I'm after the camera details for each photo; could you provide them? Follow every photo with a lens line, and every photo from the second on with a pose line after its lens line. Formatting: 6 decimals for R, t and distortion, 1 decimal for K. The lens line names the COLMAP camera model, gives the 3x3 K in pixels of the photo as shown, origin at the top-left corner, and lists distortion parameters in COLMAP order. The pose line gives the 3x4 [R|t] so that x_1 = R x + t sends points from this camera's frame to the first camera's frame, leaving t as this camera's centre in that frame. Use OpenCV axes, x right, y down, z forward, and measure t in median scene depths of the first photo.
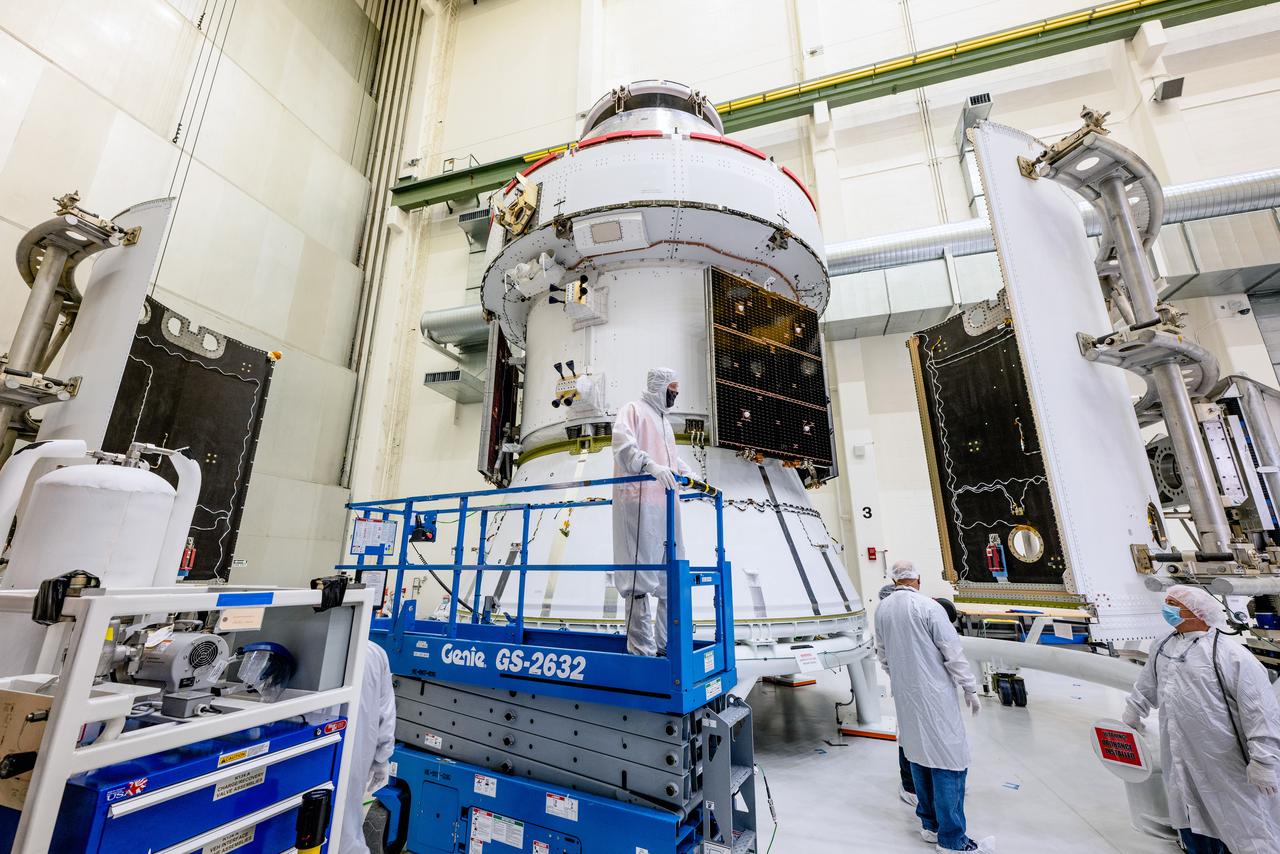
lens RADIAL K [[515.5, 0, 638.8], [0, 515.5, 426.7], [0, 0, 1]] dist [0.002645, -0.000108]
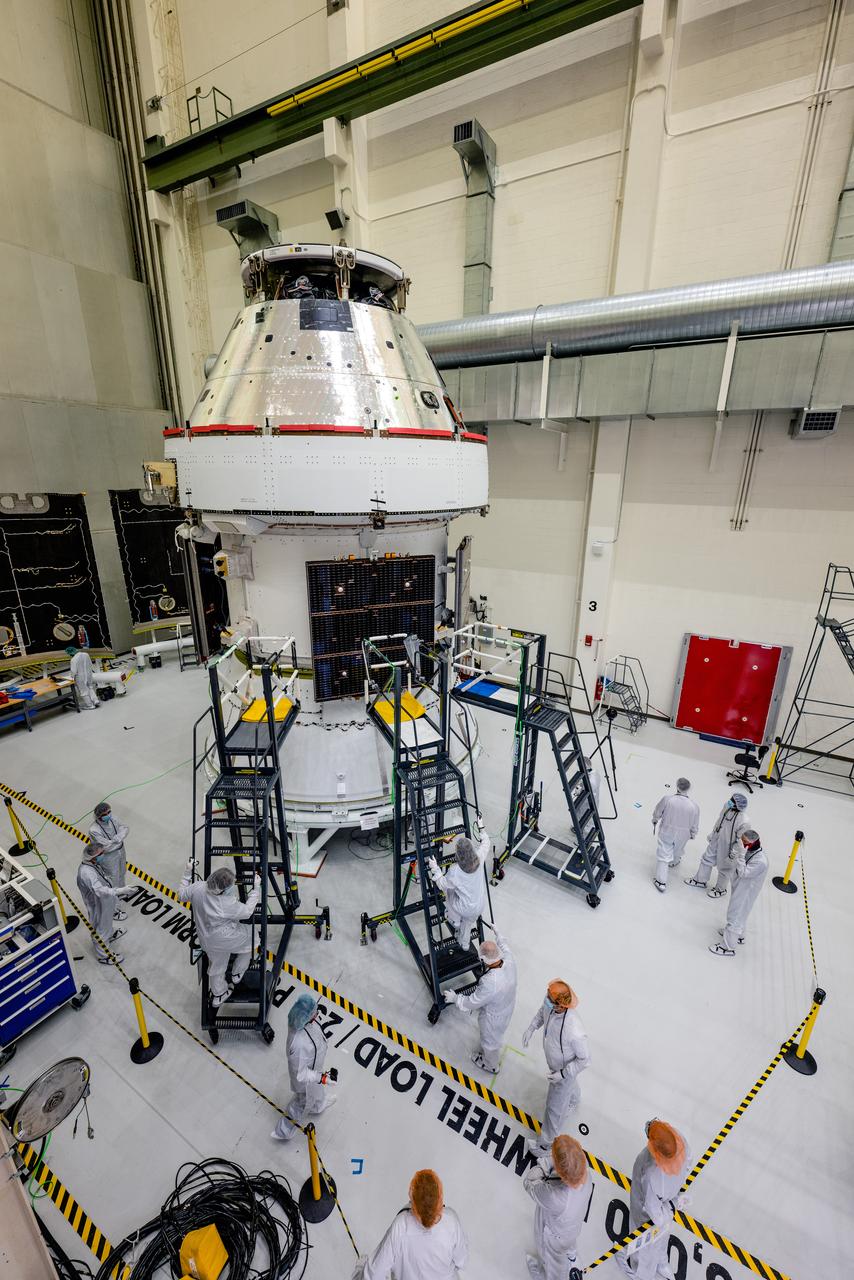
lens RADIAL K [[515.5, 0, 427.0], [0, 515.5, 640.0], [0, 0, 1]] dist [0.002645, -0.000108]
pose [[0.974749, 0.075597, -0.210120, 0.607604], [0.054031, 0.833150, 0.550401, -0.725267], [0.216670, -0.547855, 0.808028, -0.012479]]
